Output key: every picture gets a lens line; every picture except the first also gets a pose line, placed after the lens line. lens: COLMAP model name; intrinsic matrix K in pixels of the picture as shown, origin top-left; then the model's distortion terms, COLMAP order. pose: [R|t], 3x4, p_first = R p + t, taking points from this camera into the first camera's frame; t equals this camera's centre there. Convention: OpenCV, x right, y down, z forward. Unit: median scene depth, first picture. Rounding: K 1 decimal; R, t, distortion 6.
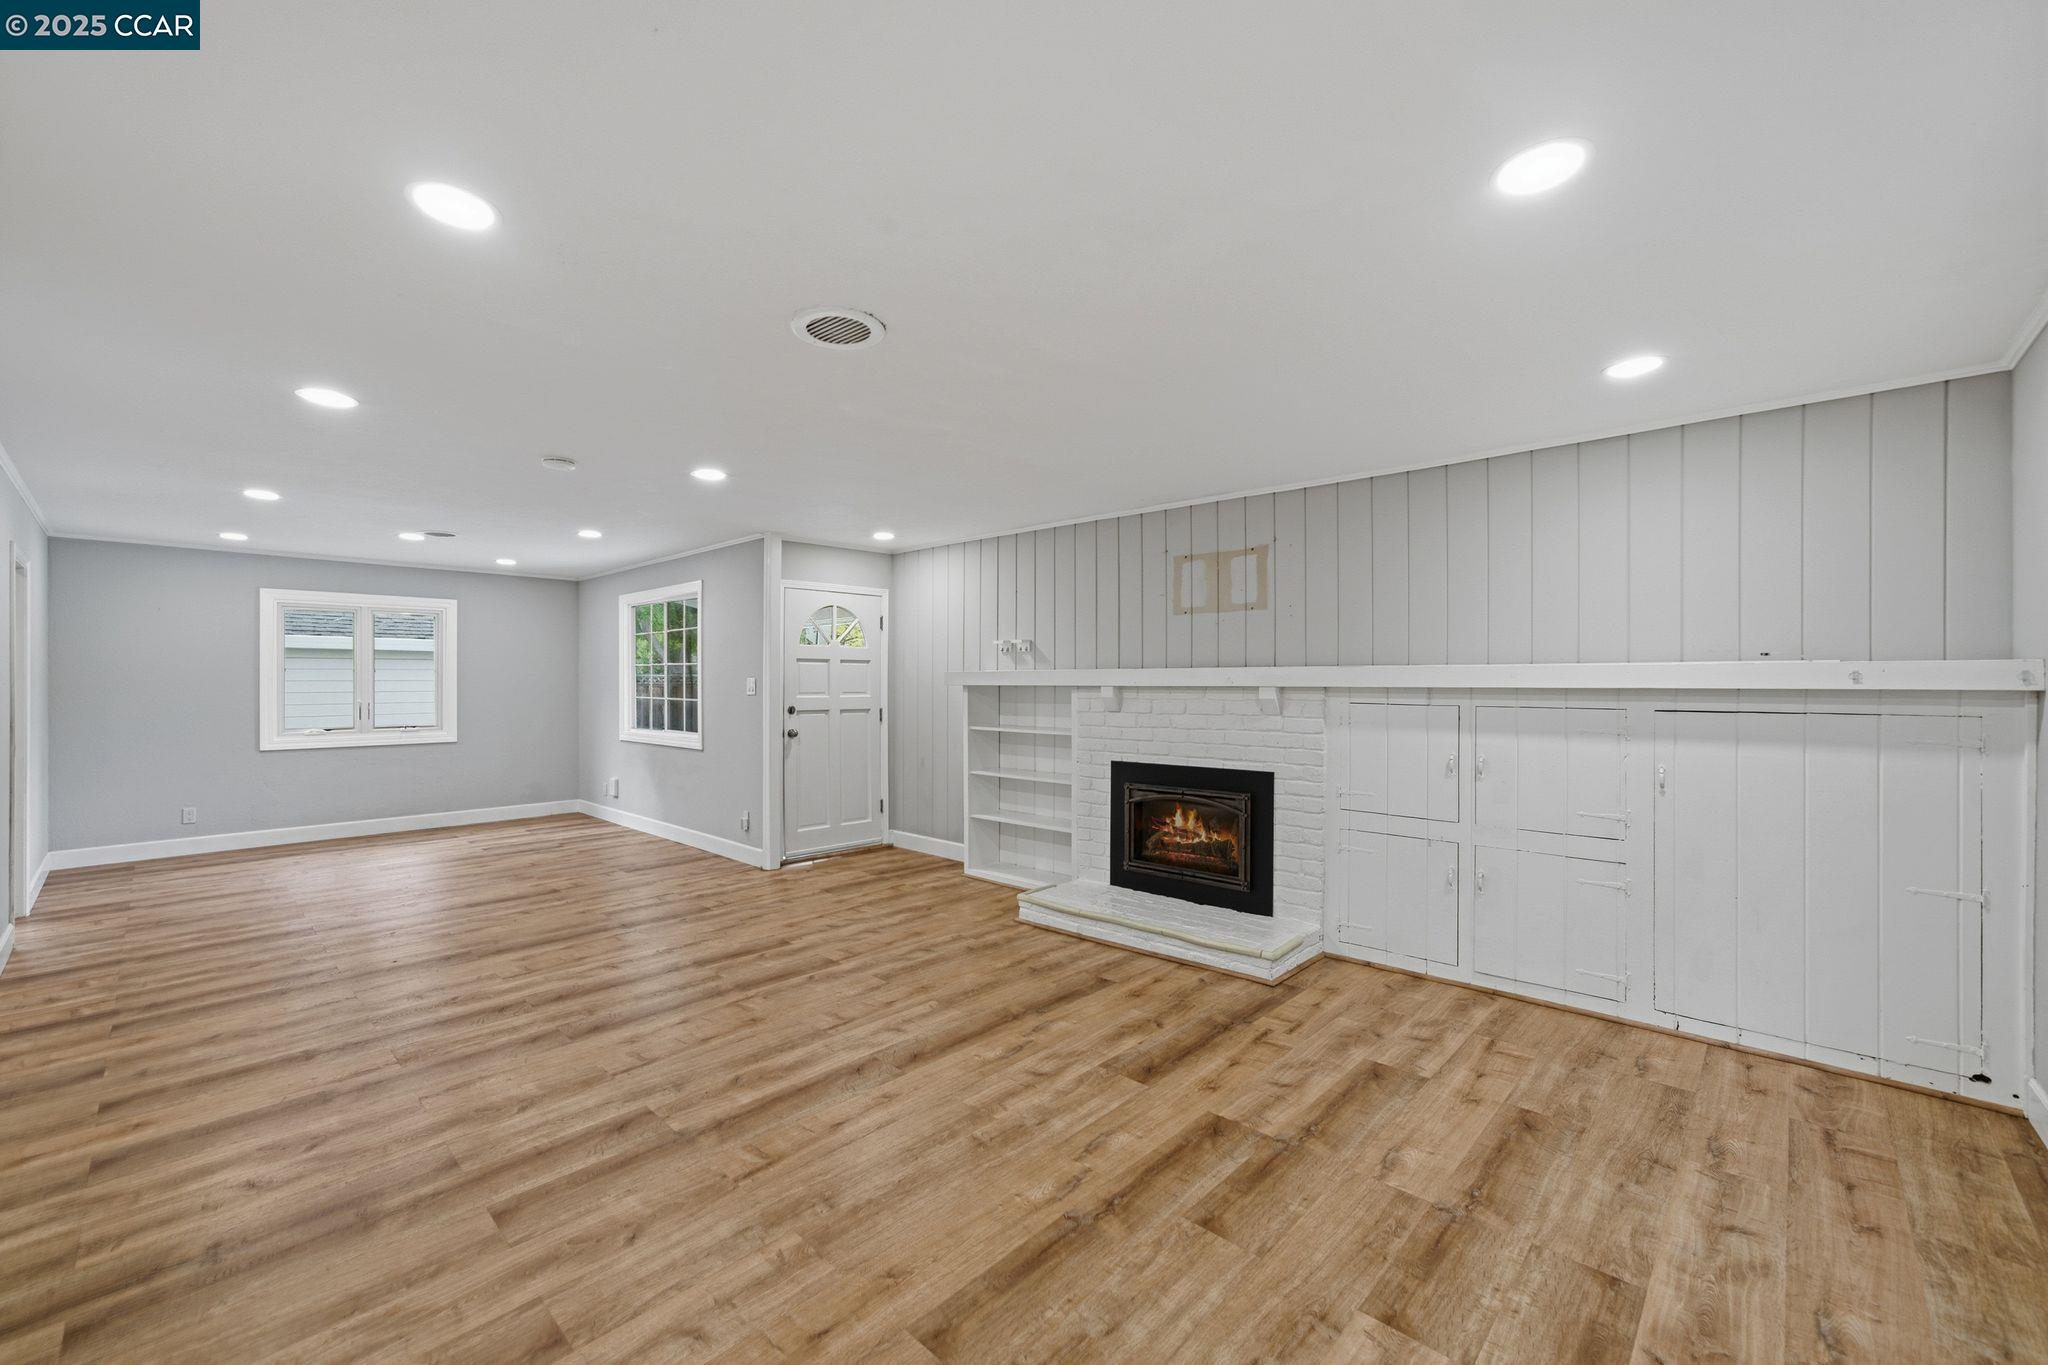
lens RADIAL K [[818.1, 0, 1006.7], [0, 818.1, 683.9], [0, 0, 1]] dist [-0.017213, 0.005443]
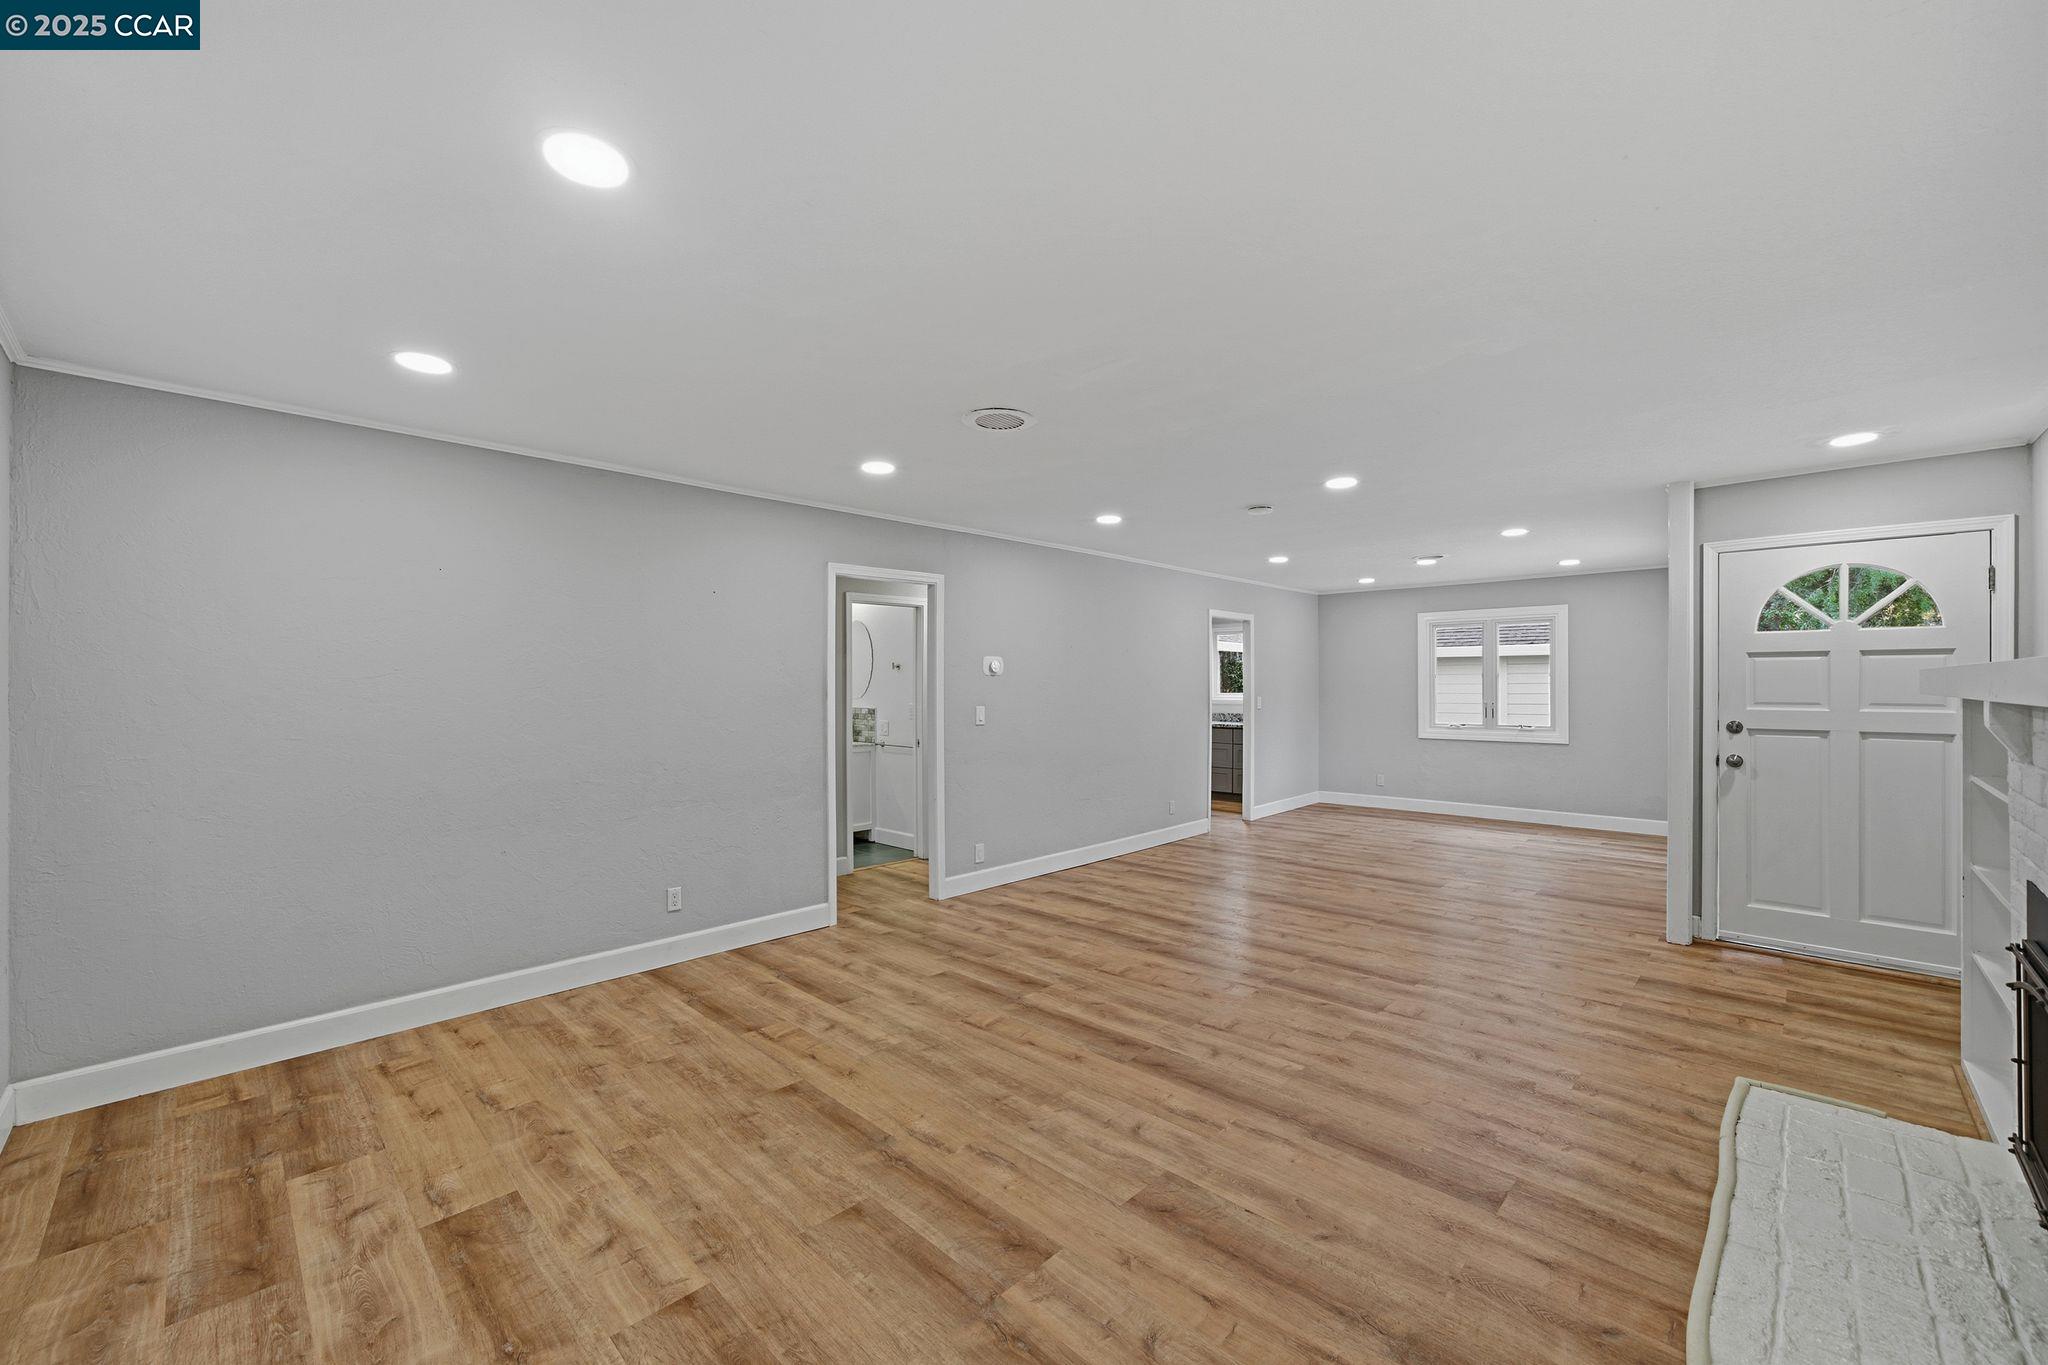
lens RADIAL K [[818.1, 0, 1024.0], [0, 818.1, 691.6], [0, 0, 1]] dist [-0.017213, 0.005443]
pose [[-0.007683, 0.006794, -0.999947, 0.680255], [0.004196, 0.999968, 0.006762, -0.007477], [0.999962, -0.004144, -0.007711, 0.646892]]
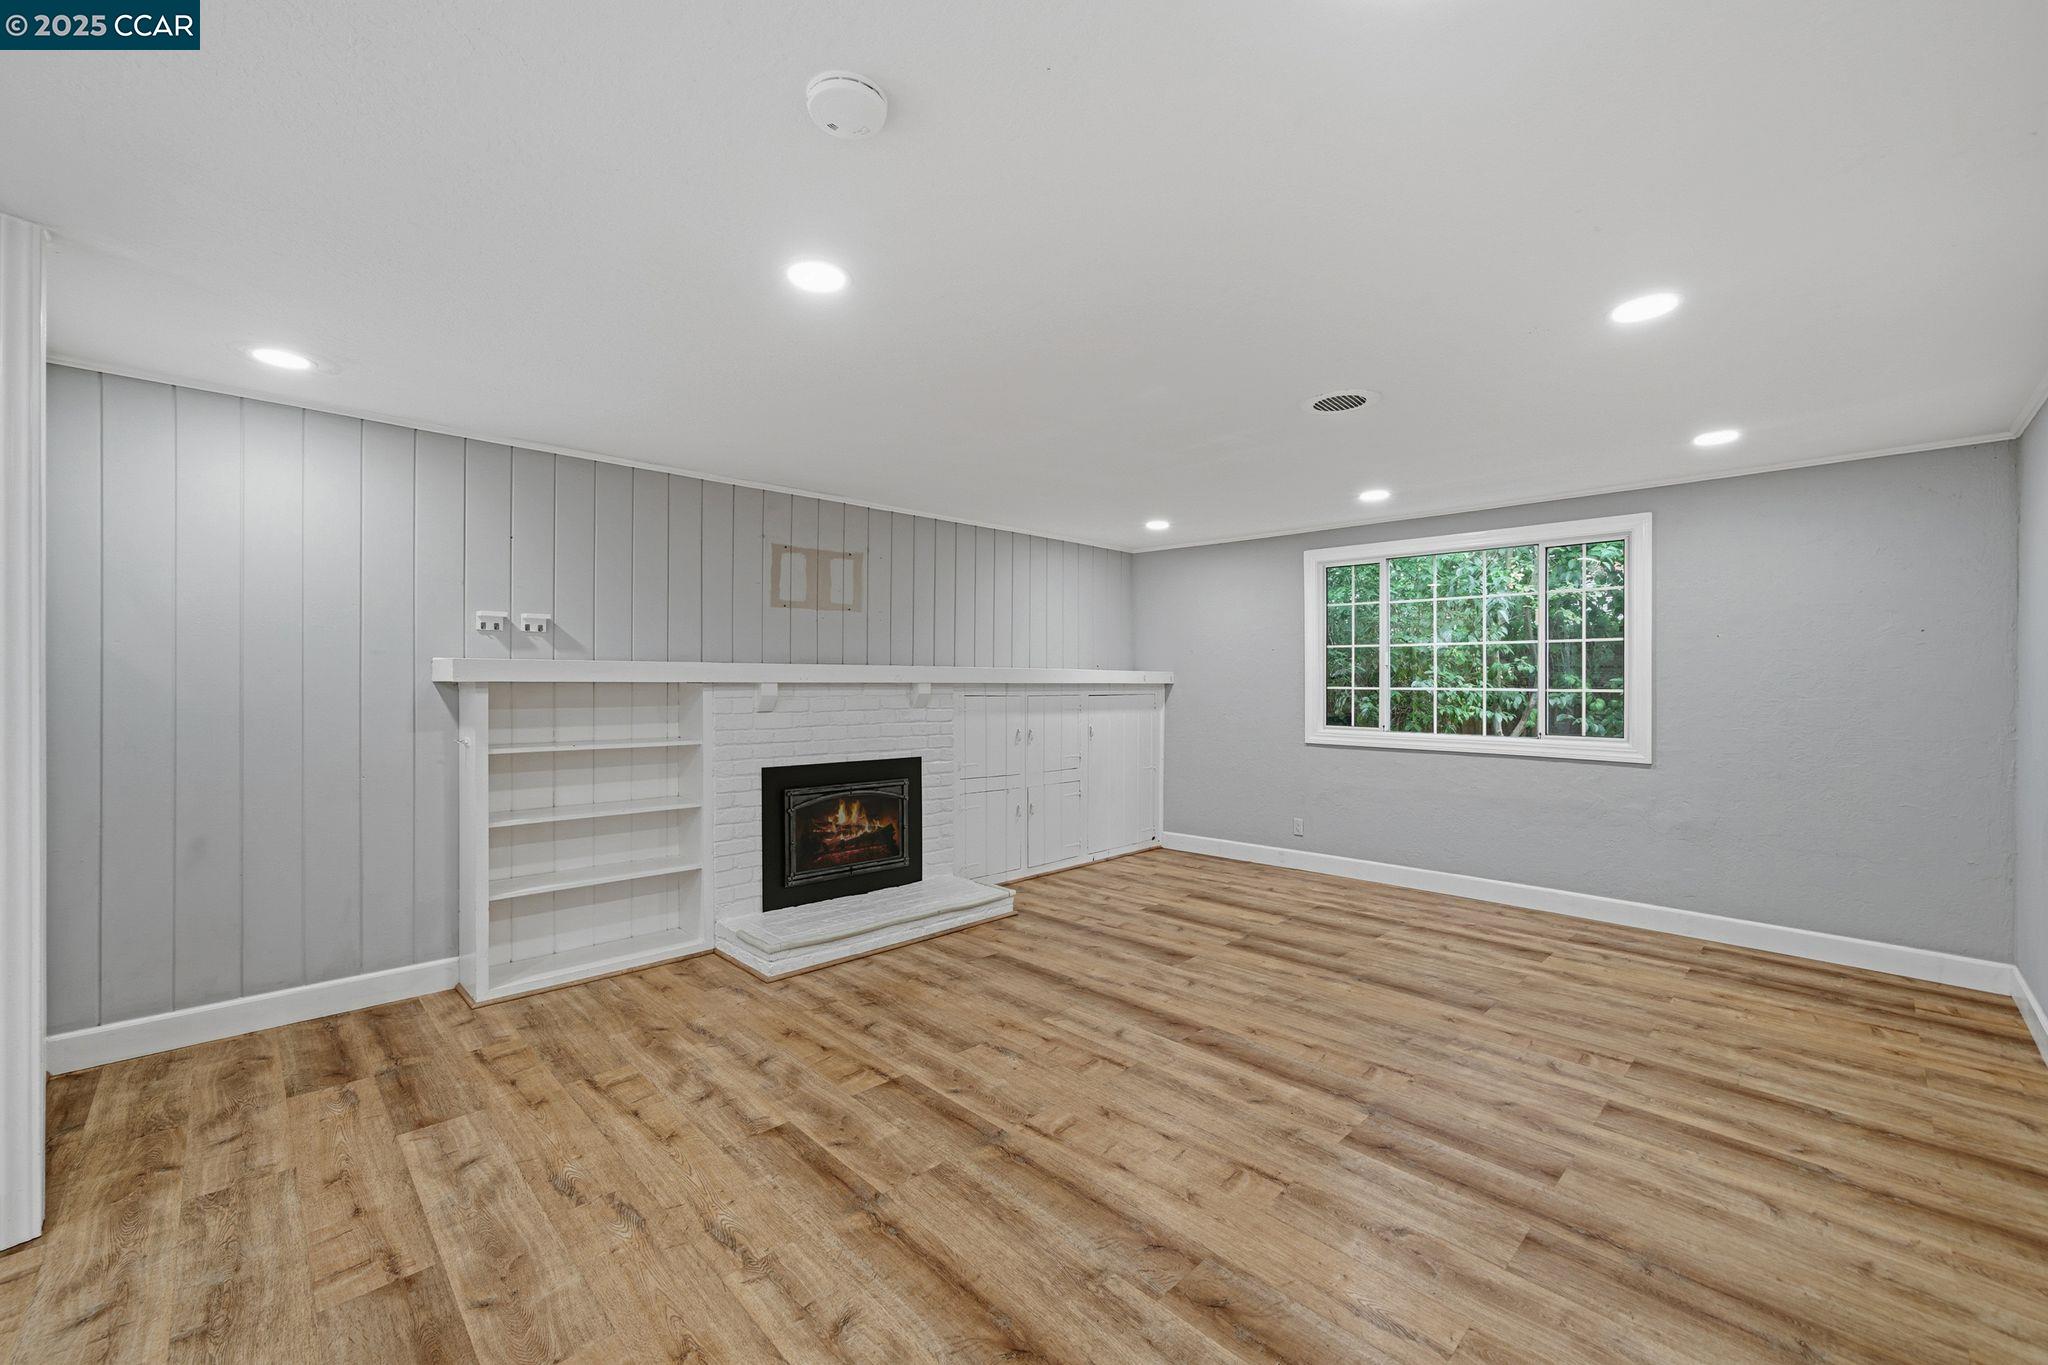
lens RADIAL K [[818.1, 0, 1019.0], [0, 818.1, 674.8], [0, 0, 1]] dist [-0.017213, 0.005443]
pose [[0.038967, 0.007871, 0.999210, -0.930218], [-0.004492, 0.999960, -0.007702, 0.000063], [-0.999230, -0.004188, 0.039001, 0.895215]]
